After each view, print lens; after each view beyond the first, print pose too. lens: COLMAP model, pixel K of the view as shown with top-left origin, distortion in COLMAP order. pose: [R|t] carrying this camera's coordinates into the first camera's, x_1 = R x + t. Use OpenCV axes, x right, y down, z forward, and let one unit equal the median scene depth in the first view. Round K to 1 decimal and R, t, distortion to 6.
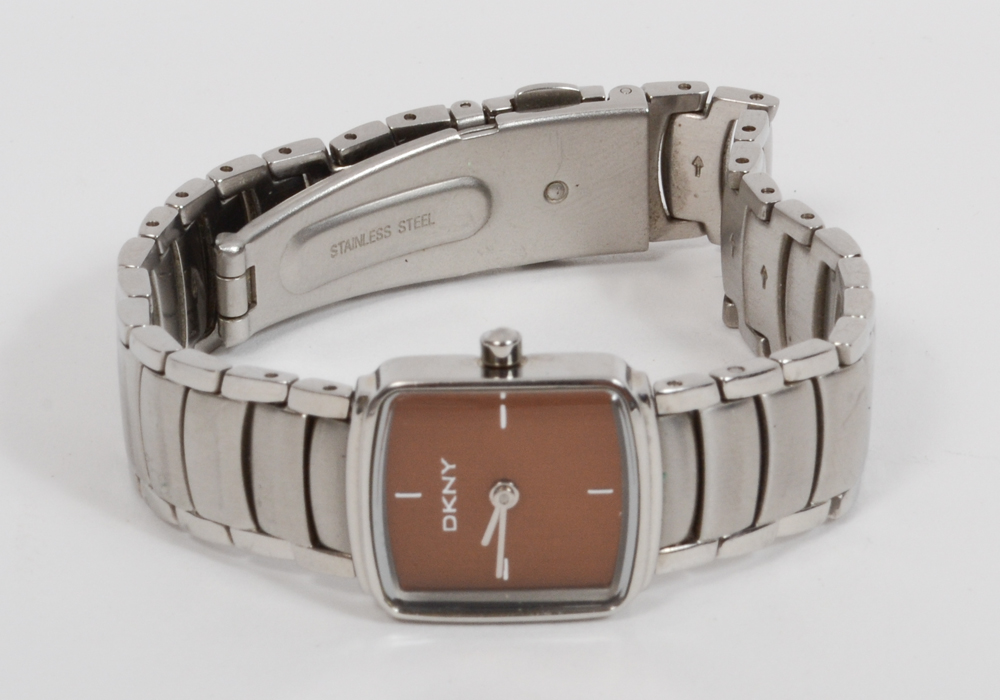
lens RADIAL K [[2624.9, 0, 500.0], [0, 2624.9, 350.0], [0, 0, 1]] dist [0.023070, -0.123285]
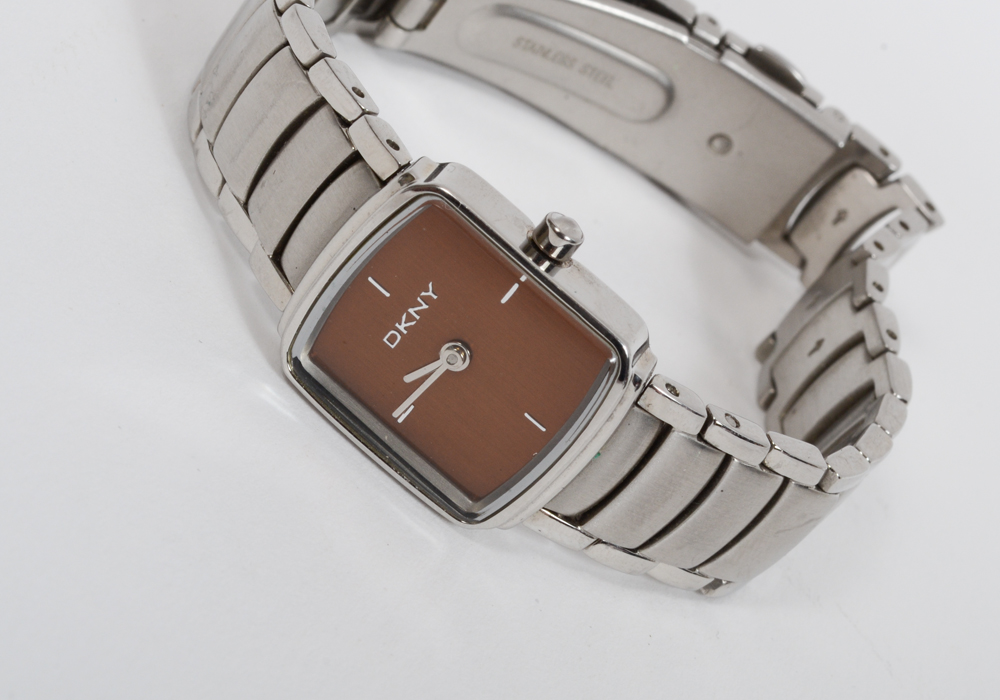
lens RADIAL K [[2484.9, 0, 445.8], [0, 2484.9, 349.2], [0, 0, 1]] dist [0.015723, 0.121197]
pose [[0.742672, 0.669633, -0.005473, 0.001844], [-0.667475, 0.740889, 0.074571, -0.008035], [0.053990, -0.051728, 0.997201, 0.099735]]
